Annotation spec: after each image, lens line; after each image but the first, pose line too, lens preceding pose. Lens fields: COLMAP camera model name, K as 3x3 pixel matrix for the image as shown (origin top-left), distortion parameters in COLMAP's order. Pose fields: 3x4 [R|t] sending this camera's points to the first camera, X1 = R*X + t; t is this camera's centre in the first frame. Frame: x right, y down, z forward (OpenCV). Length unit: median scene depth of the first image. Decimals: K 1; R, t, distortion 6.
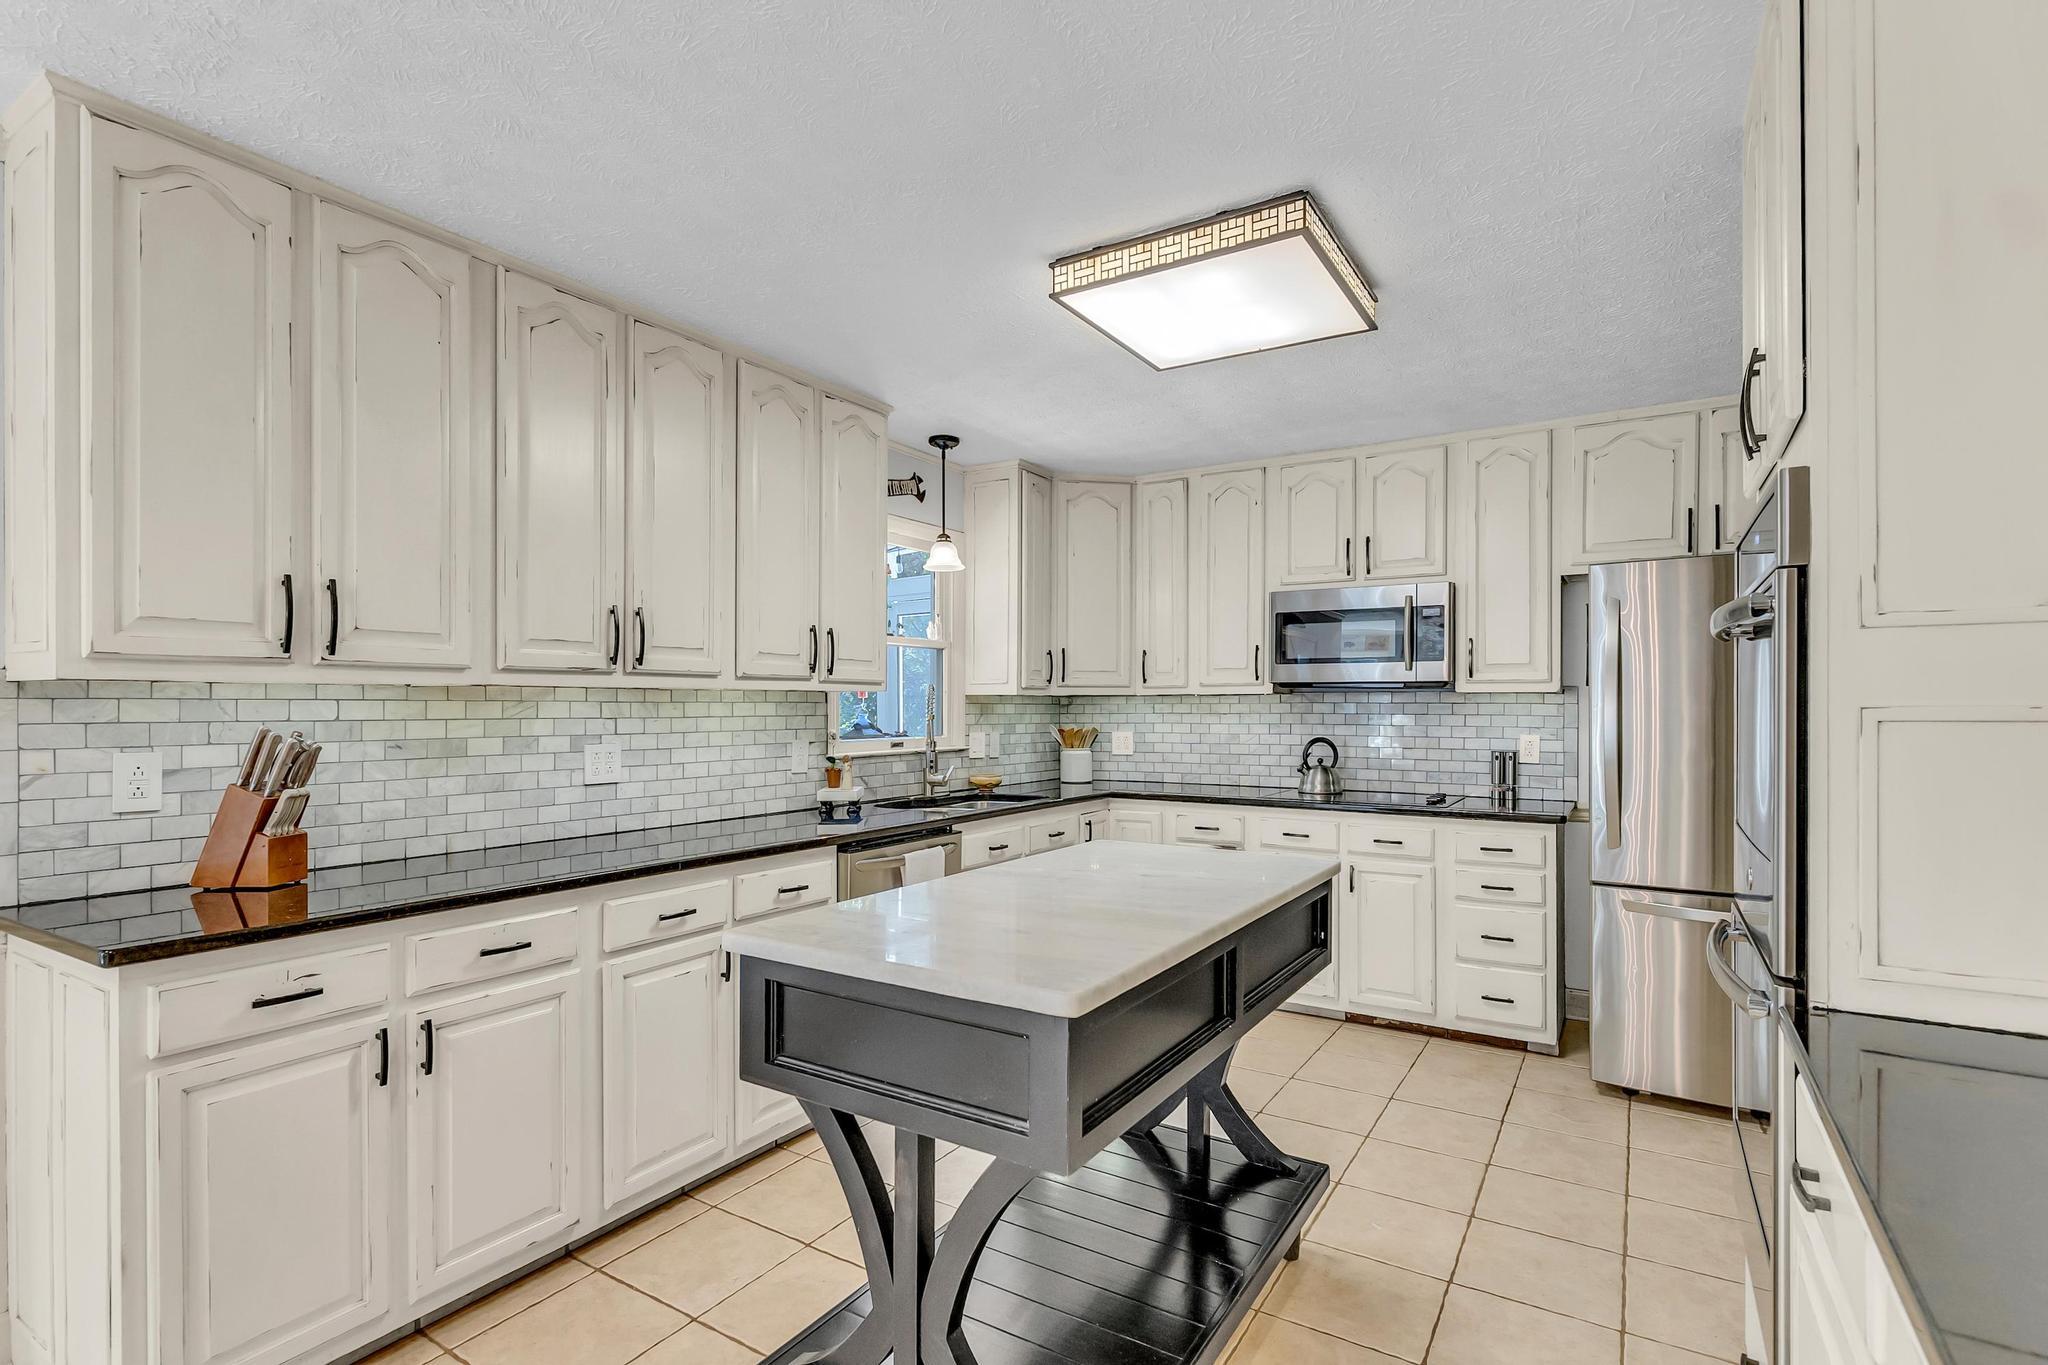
lens RADIAL K [[995.7, 0, 1021.8], [0, 995.7, 696.8], [0, 0, 1]] dist [0.006082, -0.002064]
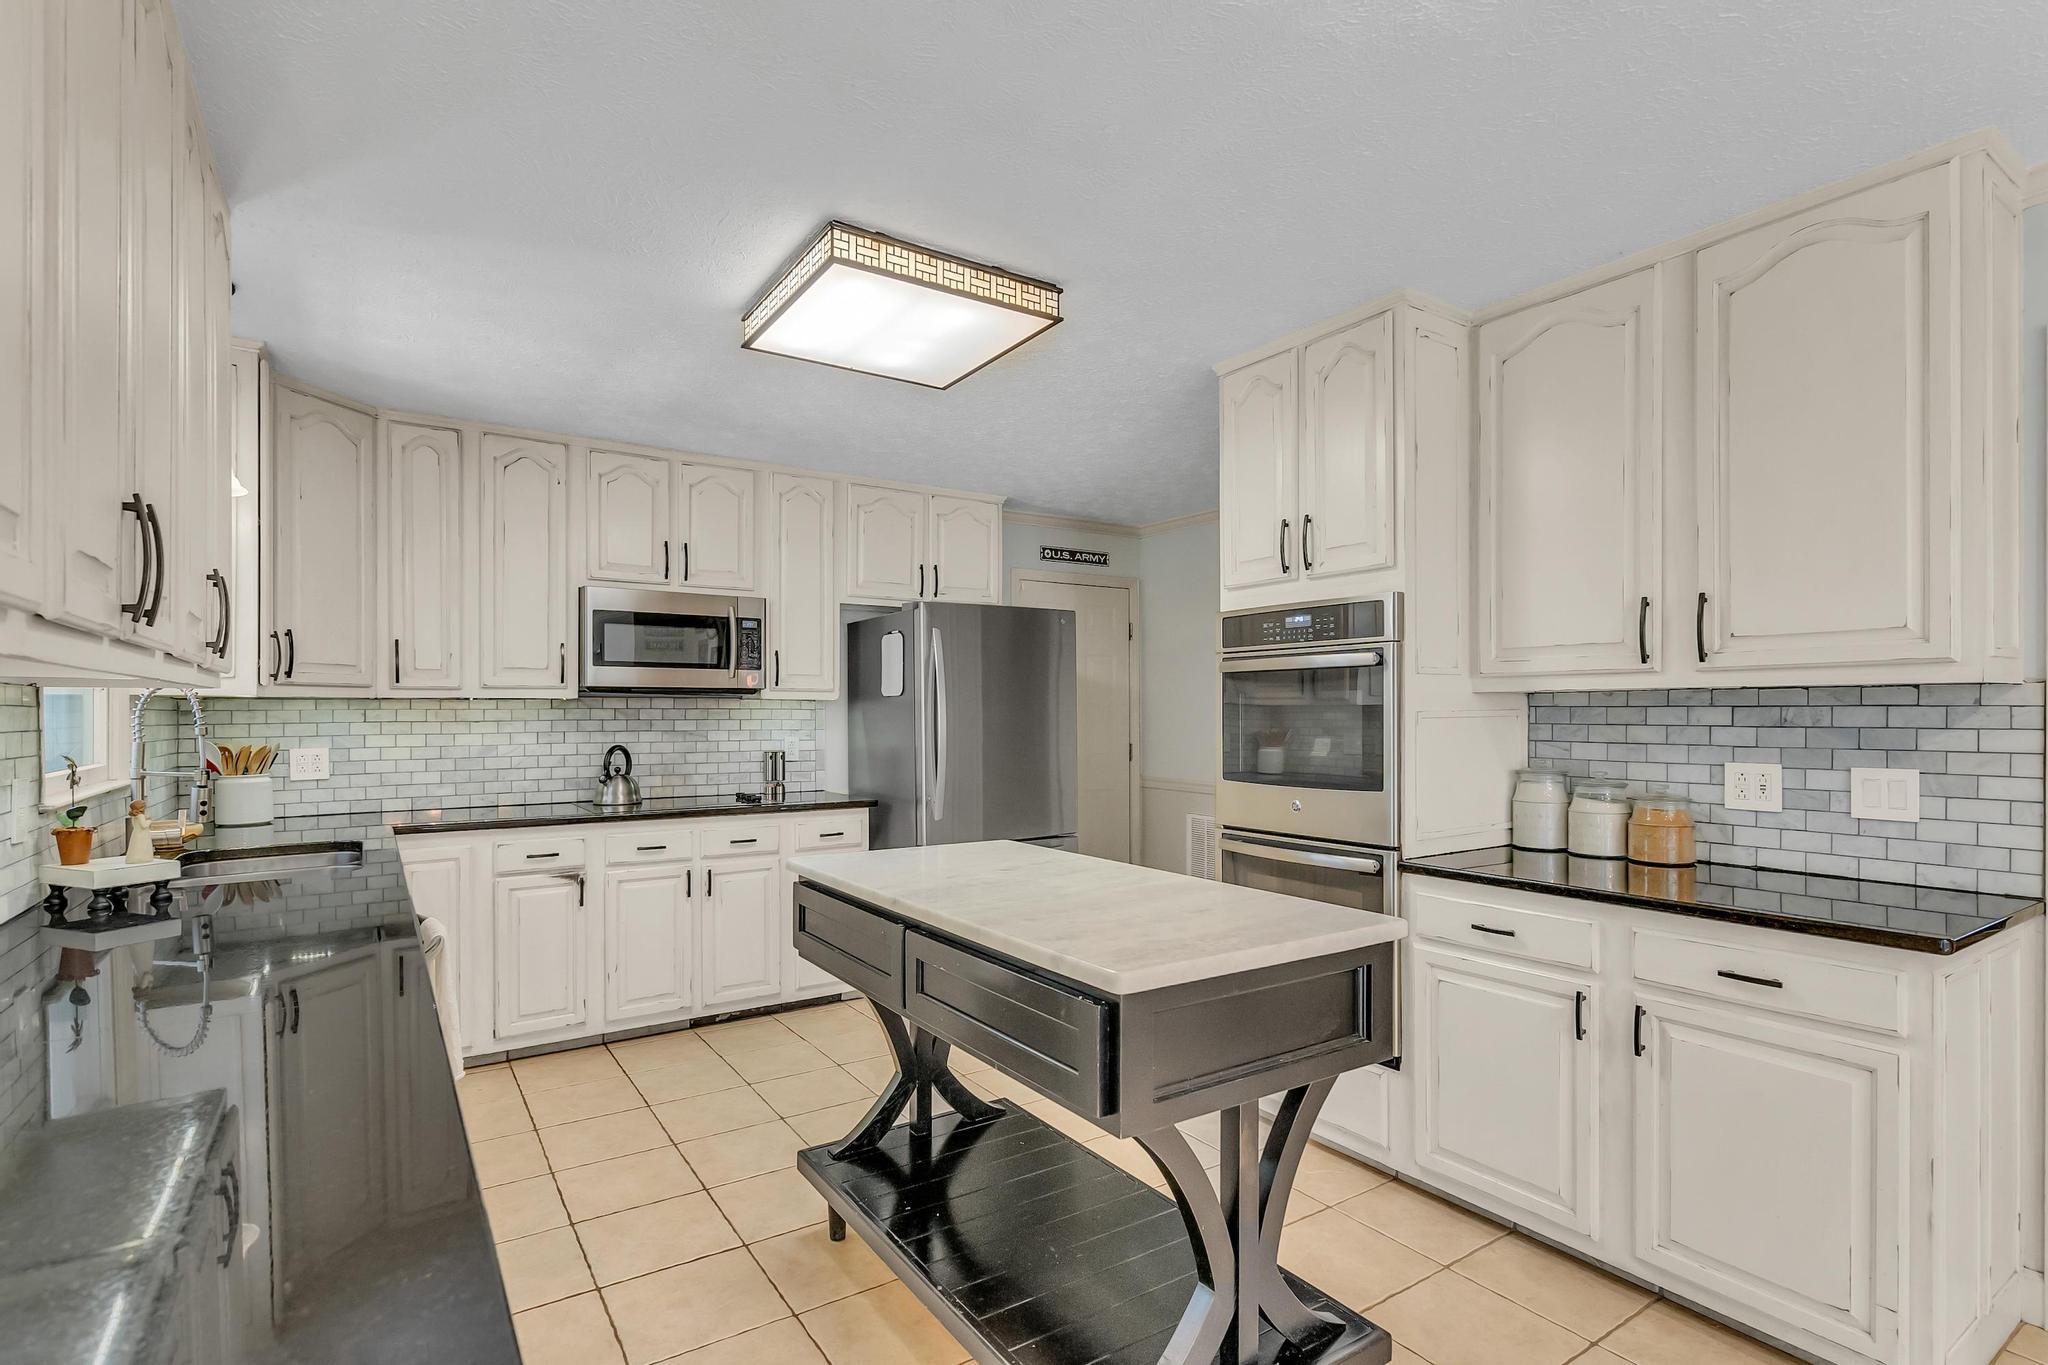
lens RADIAL K [[995.7, 0, 1033.9], [0, 995.7, 711.2], [0, 0, 1]] dist [0.006082, -0.002064]
pose [[0.409375, -0.002029, 0.912364, -0.408545], [-0.005793, 0.999972, 0.004823, 0.001700], [-0.912348, -0.007259, 0.409352, 0.258829]]
